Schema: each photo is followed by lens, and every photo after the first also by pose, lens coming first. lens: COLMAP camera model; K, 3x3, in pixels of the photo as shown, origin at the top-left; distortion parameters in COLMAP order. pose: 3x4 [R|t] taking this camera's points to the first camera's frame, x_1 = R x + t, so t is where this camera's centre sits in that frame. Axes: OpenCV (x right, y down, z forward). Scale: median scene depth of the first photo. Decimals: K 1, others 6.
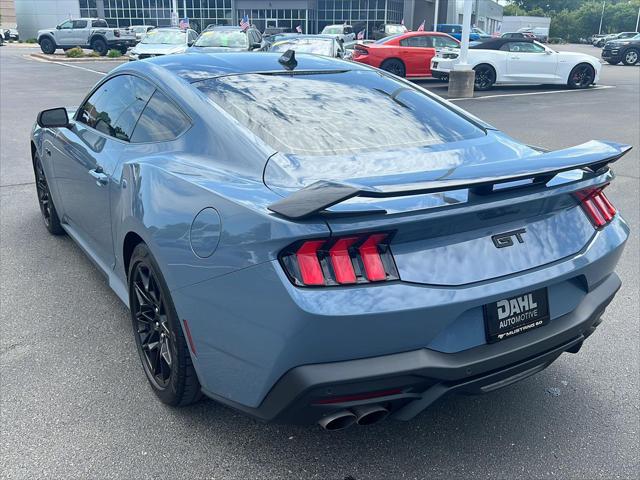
lens RADIAL K [[613.7, 0, 318.1], [0, 613.7, 242.2], [0, 0, 1]] dist [0.088635, -0.145753]
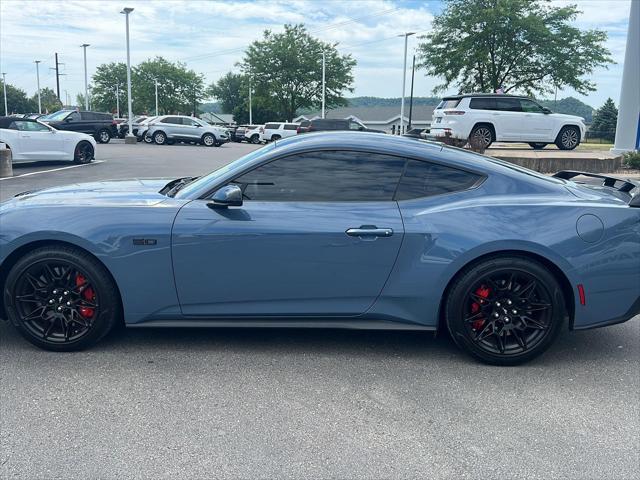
lens RADIAL K [[613.7, 0, 318.1], [0, 613.7, 242.2], [0, 0, 1]] dist [0.088635, -0.145753]
pose [[0.558958, -0.150024, 0.815511, -0.261471], [0.246318, 0.969143, 0.009458, -0.023484], [-0.791766, 0.195588, 0.578664, 0.075560]]
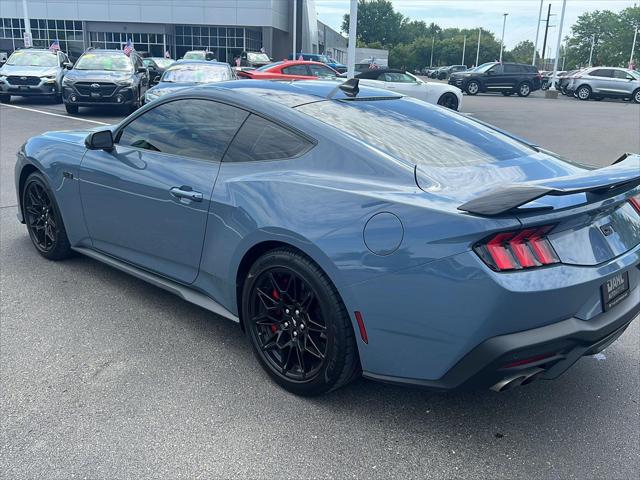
lens RADIAL K [[613.7, 0, 318.1], [0, 613.7, 242.2], [0, 0, 1]] dist [0.088635, -0.145753]
pose [[0.971184, -0.044607, 0.234120, -0.073071], [0.053771, 0.998011, -0.032901, 0.004037], [-0.232187, 0.044542, 0.971651, -0.013055]]
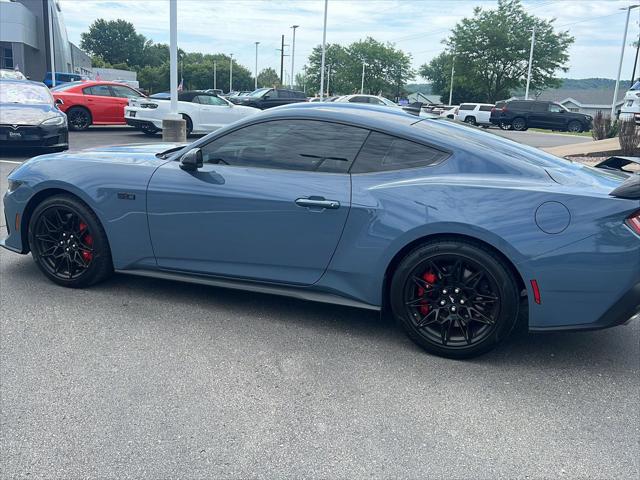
lens RADIAL K [[613.7, 0, 318.1], [0, 613.7, 242.2], [0, 0, 1]] dist [0.088635, -0.145753]
pose [[0.800565, -0.106507, 0.589705, -0.199685], [0.151281, 0.988124, -0.026909, -0.000301], [-0.579836, 0.110754, 0.807171, 0.011666]]
